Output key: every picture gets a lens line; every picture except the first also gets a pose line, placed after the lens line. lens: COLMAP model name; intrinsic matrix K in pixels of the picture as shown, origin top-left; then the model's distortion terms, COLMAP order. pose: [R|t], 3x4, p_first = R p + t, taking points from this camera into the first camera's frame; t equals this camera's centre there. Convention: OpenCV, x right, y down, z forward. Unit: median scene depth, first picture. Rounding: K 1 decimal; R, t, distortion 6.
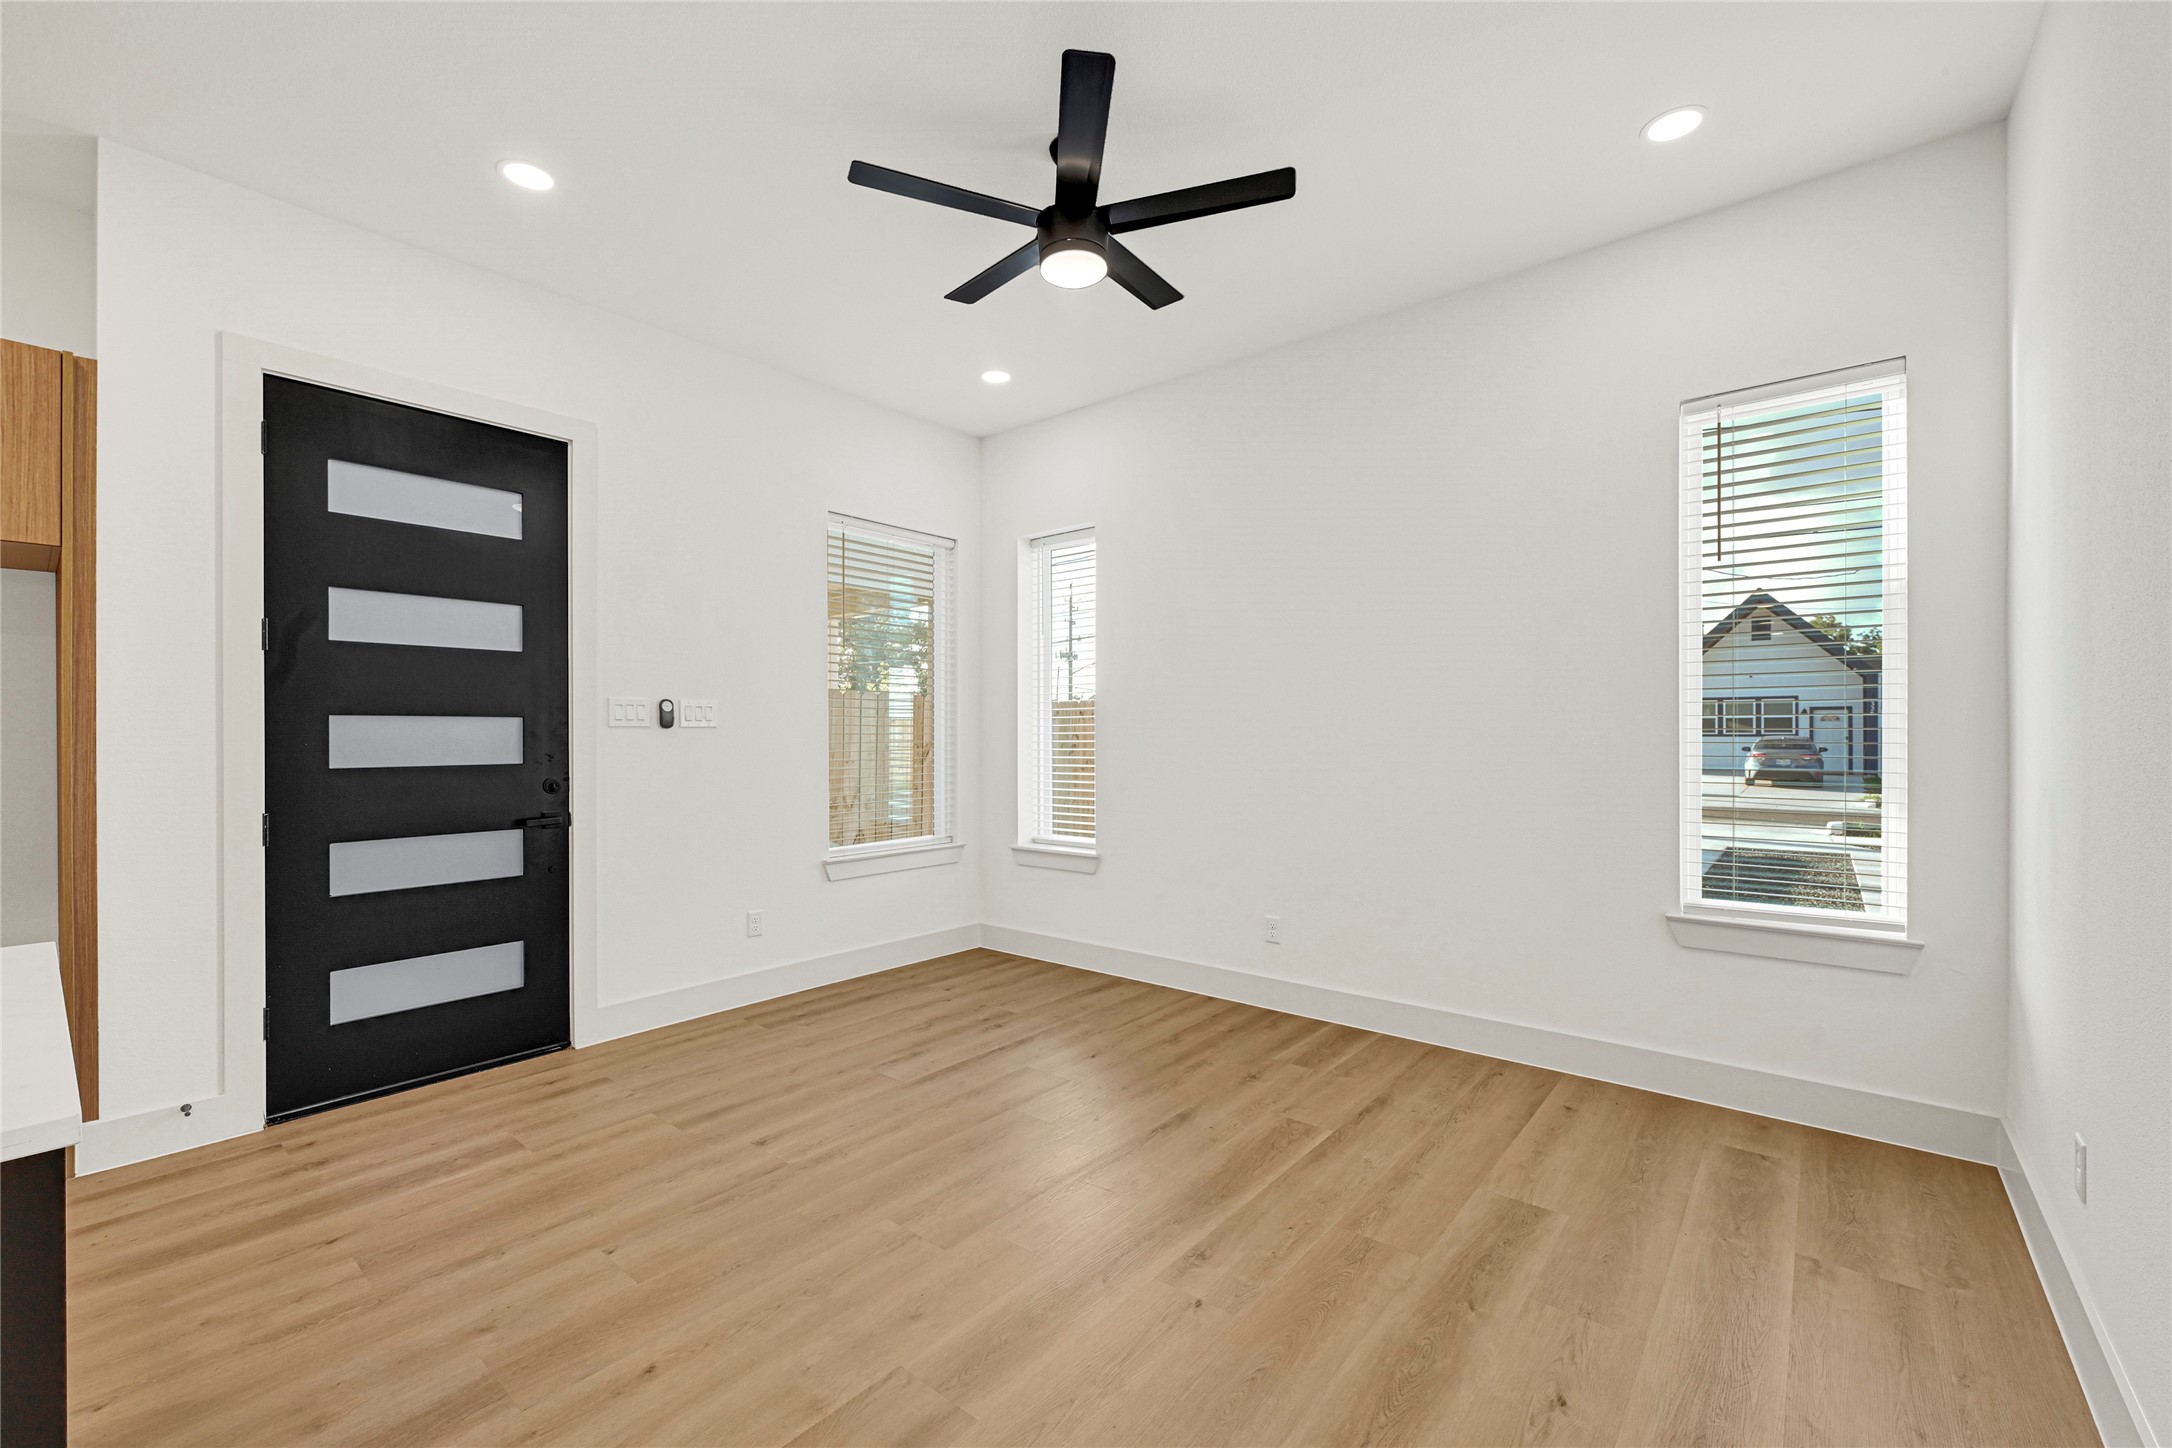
lens RADIAL K [[893.2, 0, 1079.2], [0, 893.2, 740.2], [0, 0, 1]] dist [0.000256, 0.000804]
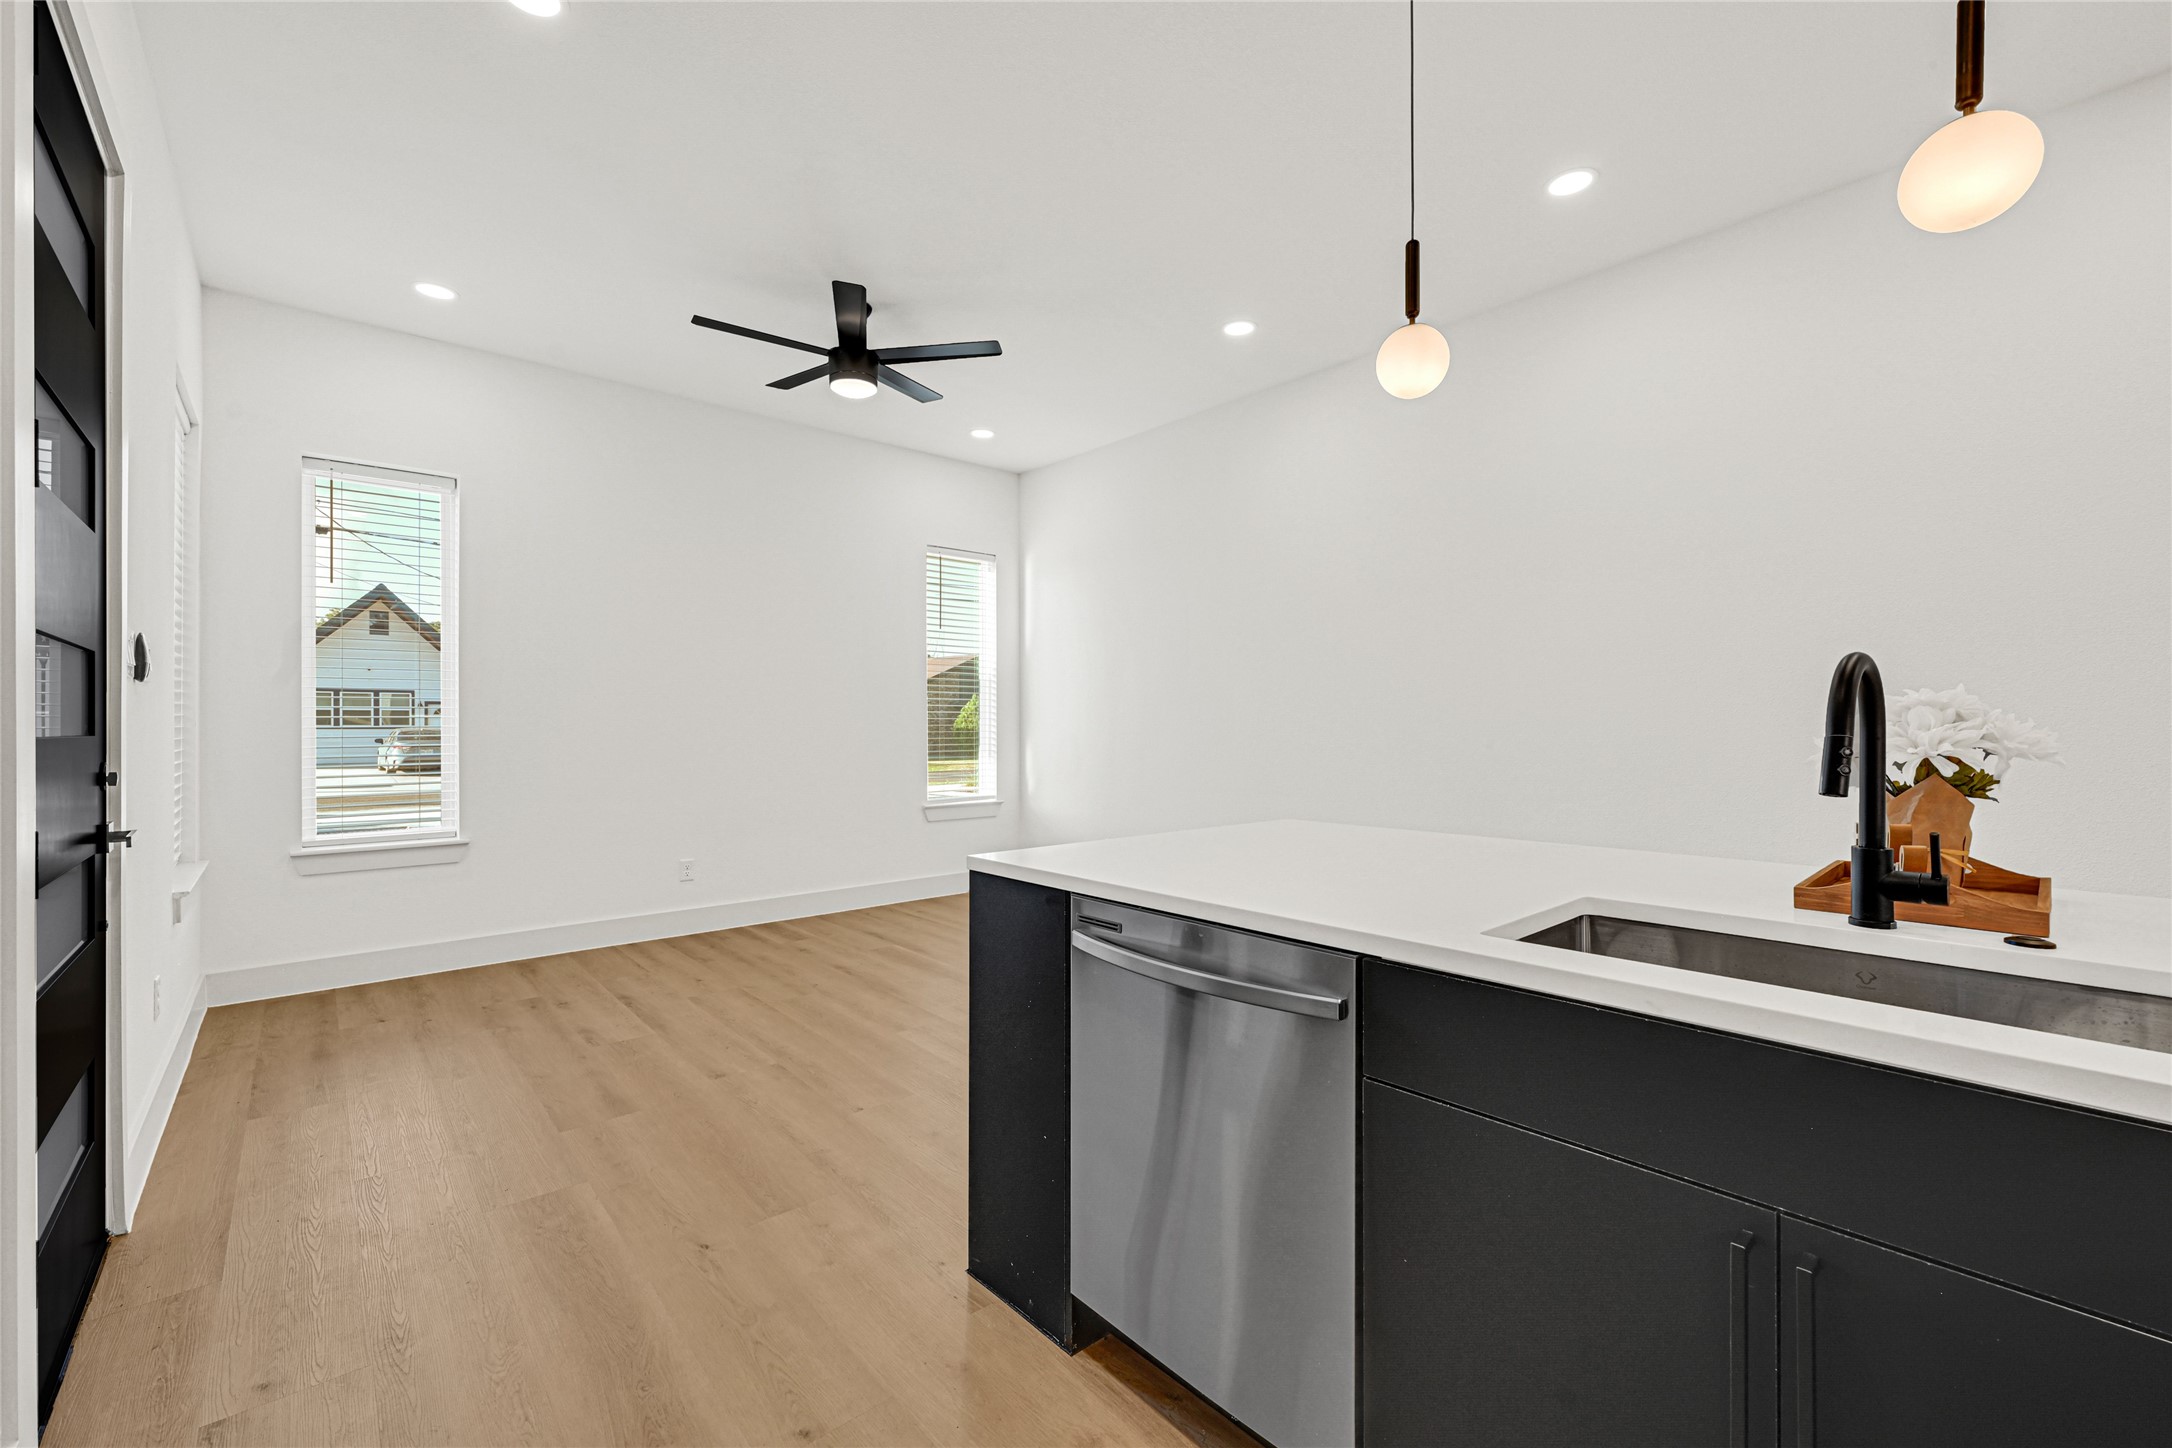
lens RADIAL K [[893.2, 0, 1091.7], [0, 893.2, 726.6], [0, 0, 1]] dist [0.000256, 0.000804]
pose [[0.149329, 0.001840, 0.988786, -0.870278], [0.007337, 0.999969, -0.002969, 0.019825], [-0.988760, 0.007698, 0.149311, 0.244890]]
